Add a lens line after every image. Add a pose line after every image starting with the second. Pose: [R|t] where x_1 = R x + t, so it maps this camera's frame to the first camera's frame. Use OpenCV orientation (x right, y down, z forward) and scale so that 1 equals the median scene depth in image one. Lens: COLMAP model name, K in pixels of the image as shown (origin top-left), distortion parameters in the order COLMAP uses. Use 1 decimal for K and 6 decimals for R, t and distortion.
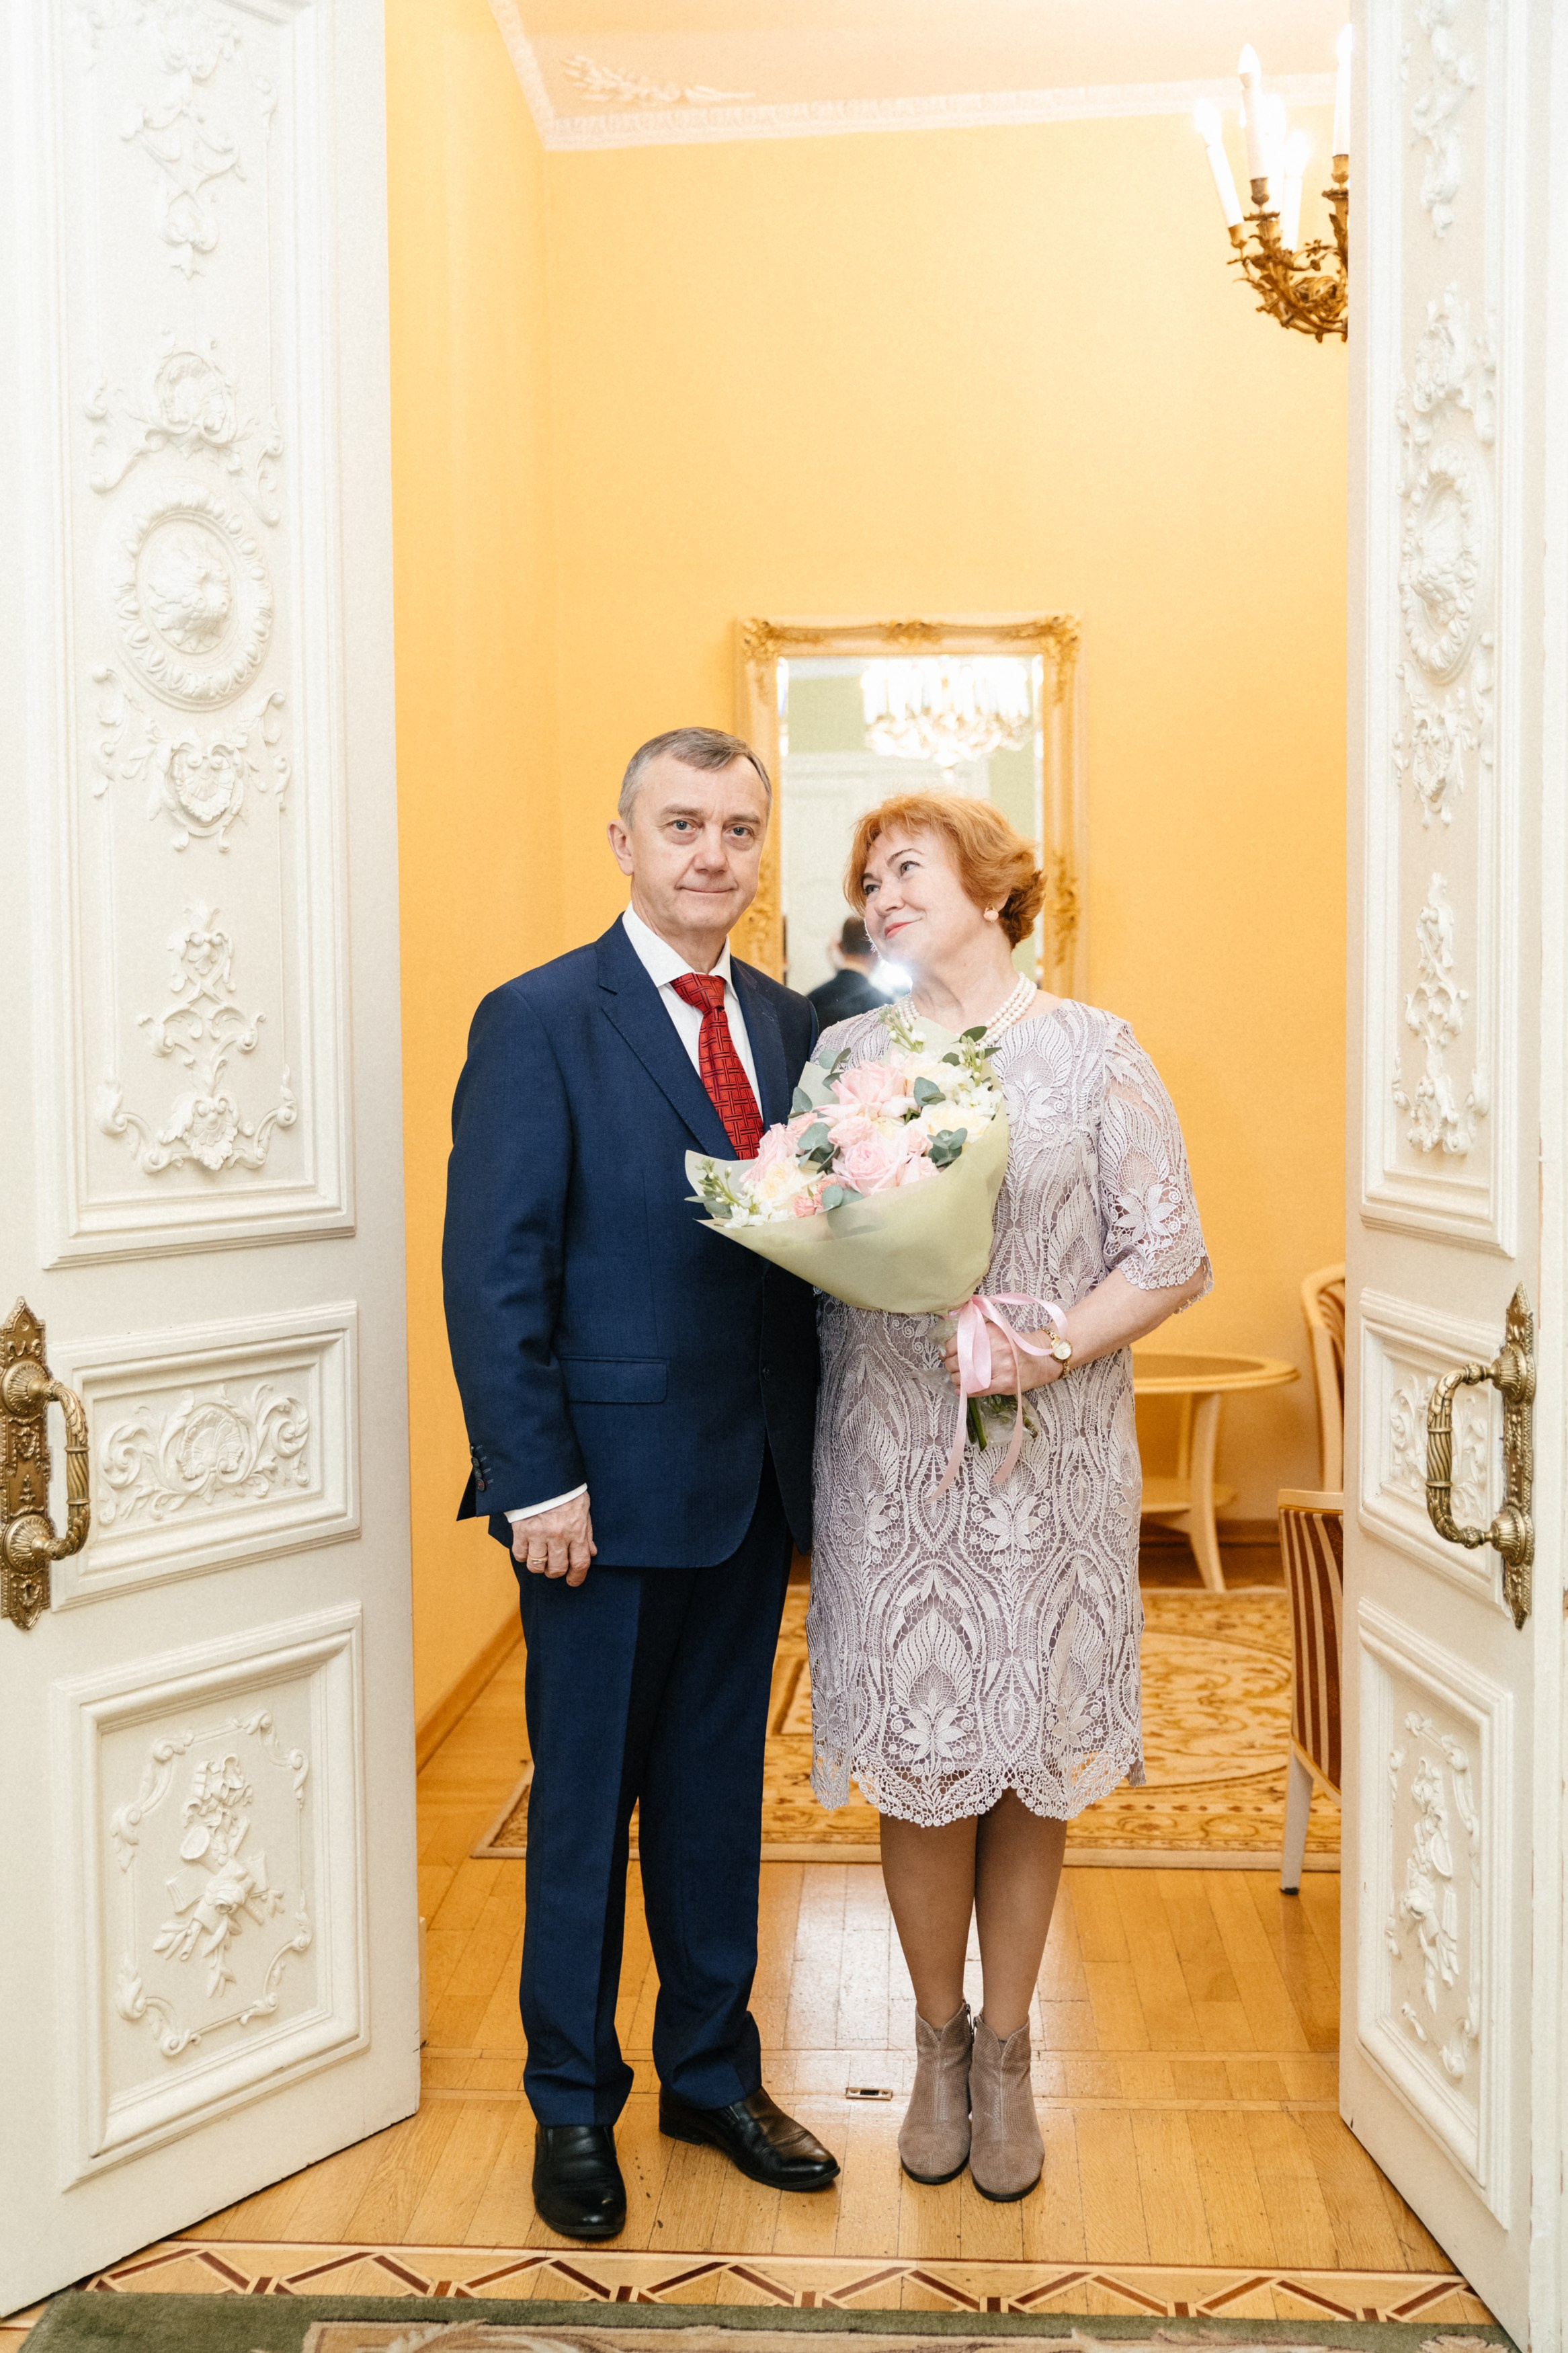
lens RADIAL K [[2844.3, 0, 769.6], [0, 2844.3, 1159.0], [0, 0, 1]] dist [0.016594, 0.000000]
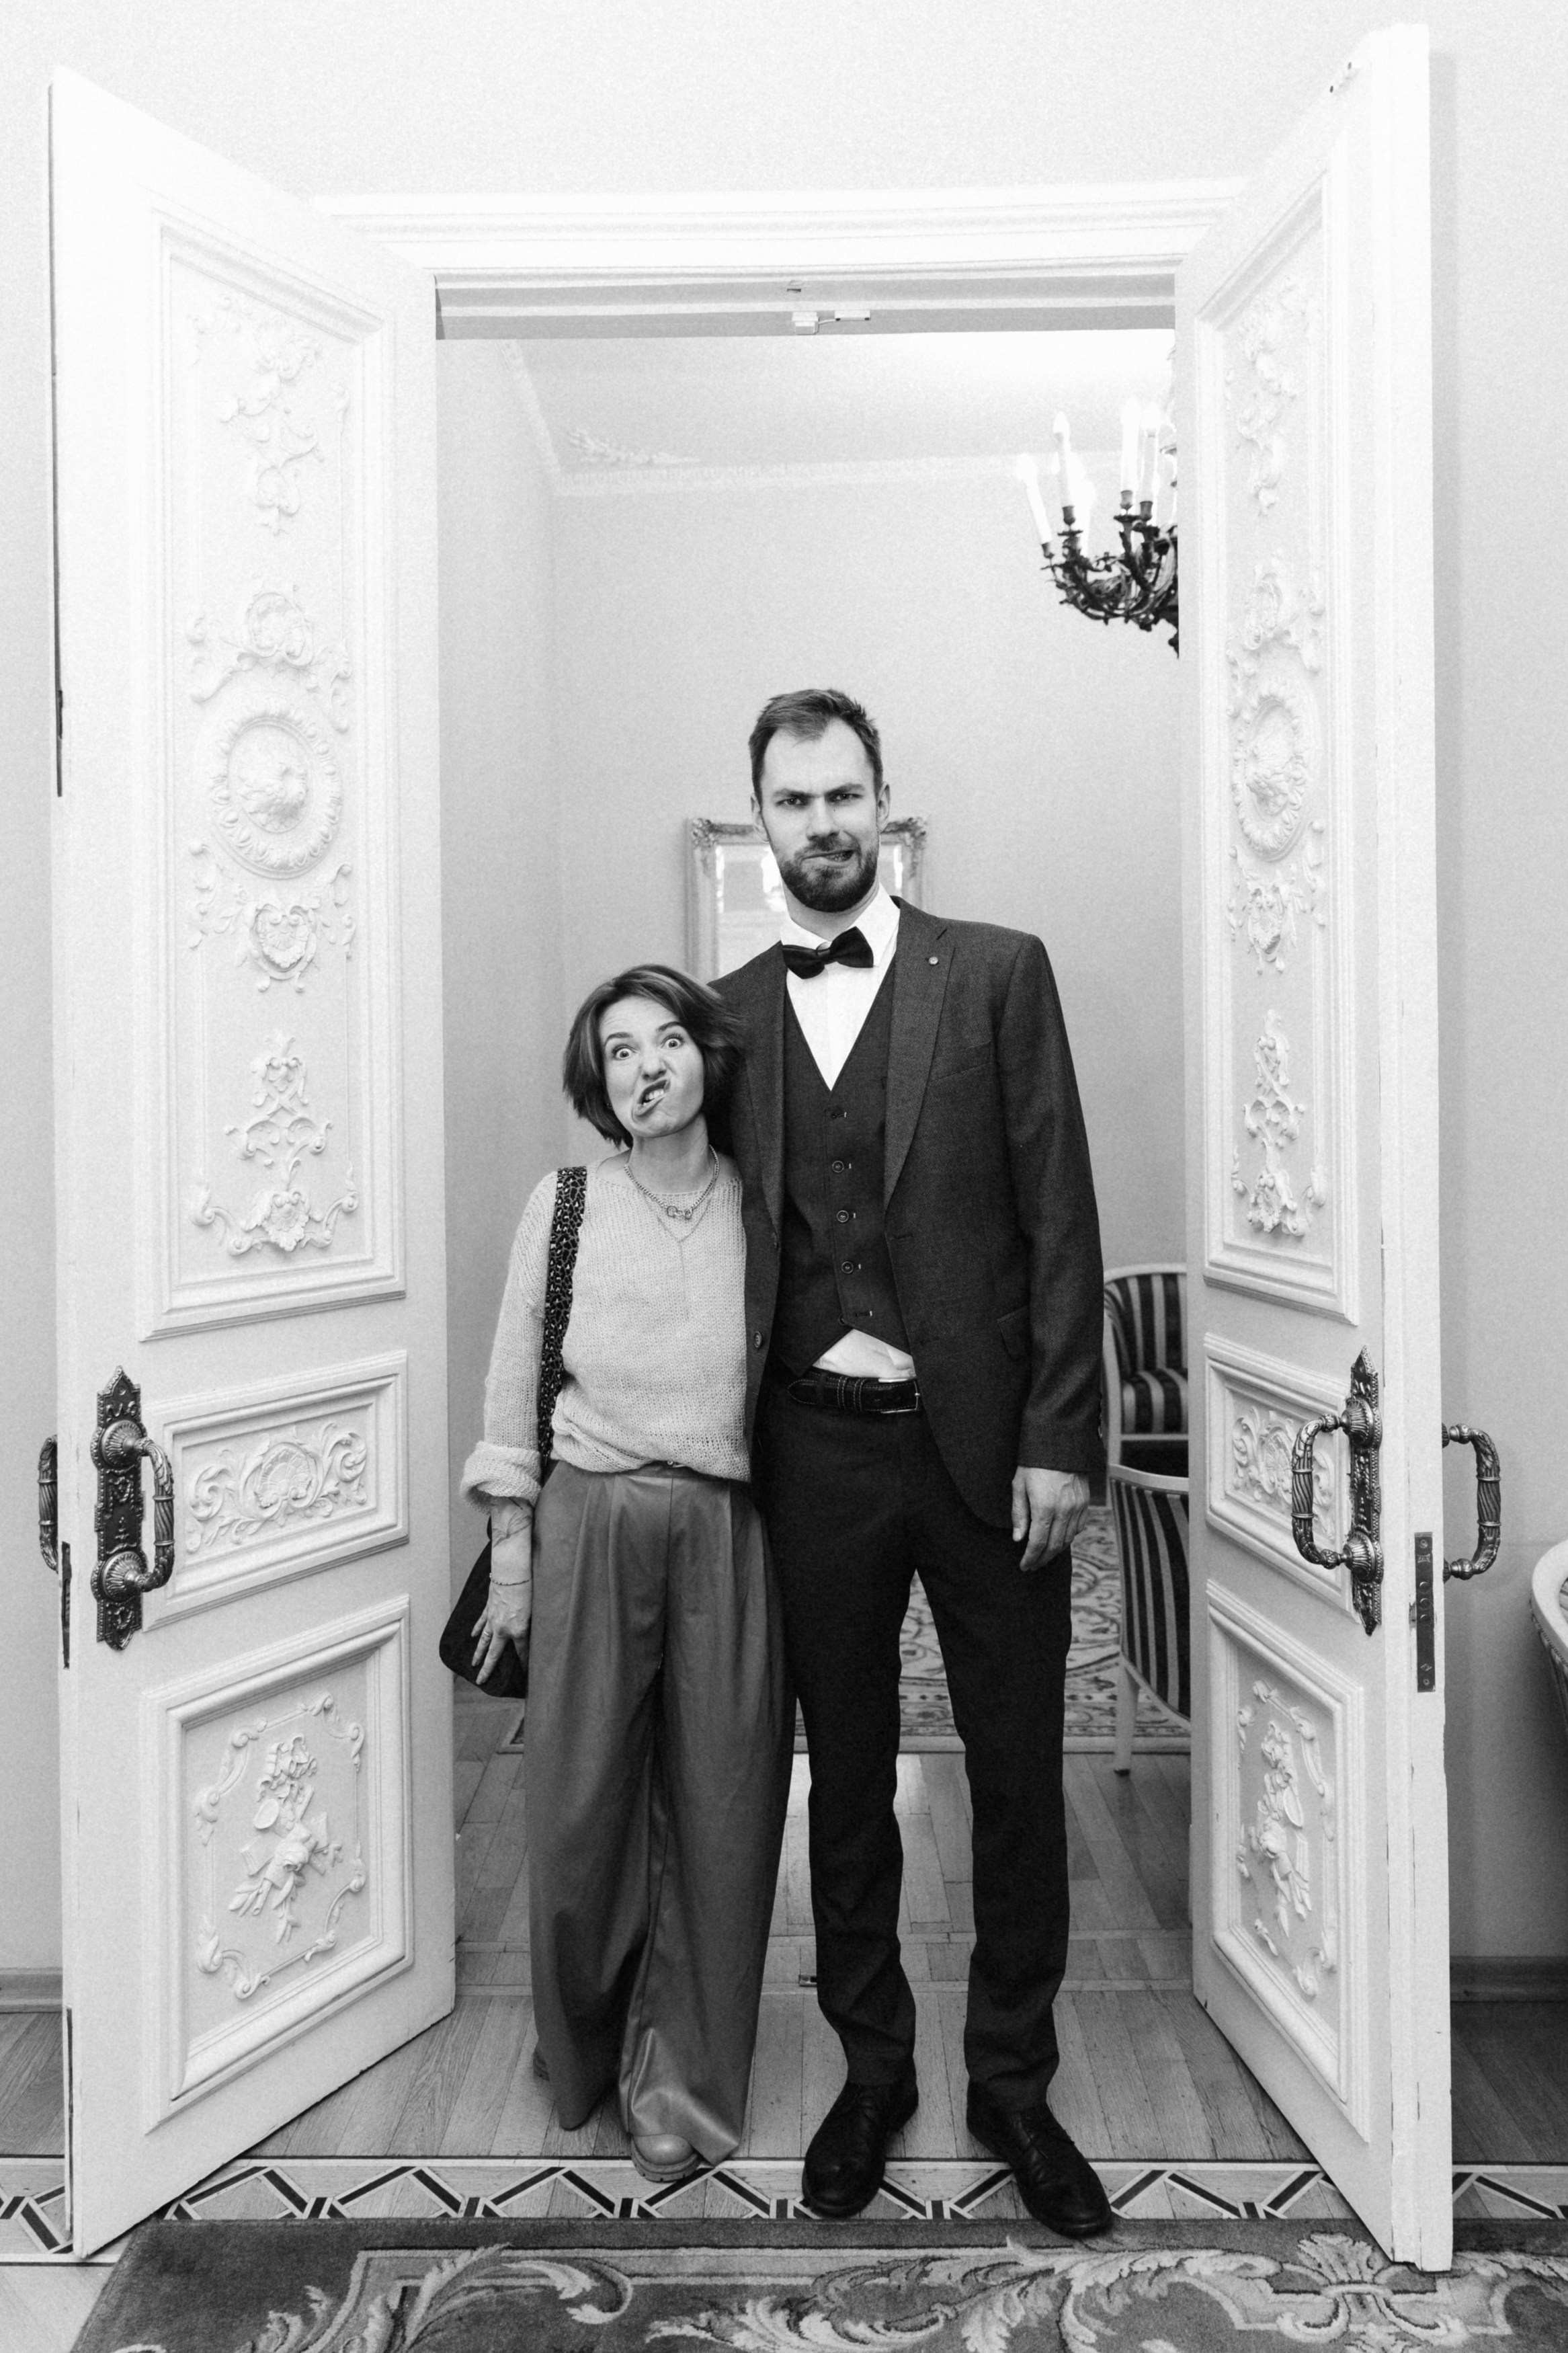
lens RADIAL K [[1890.7, 0, 789.6], [0, 1890.7, 1077.2], [0, 0, 1]] dist [-0.000298, 0.007683]
pose [[0.998836, -0.001642, 0.048215, -0.019267], [0.004253, 0.998526, -0.054114, -0.026247], [-0.048055, 0.054256, 0.997370, 0.177364]]
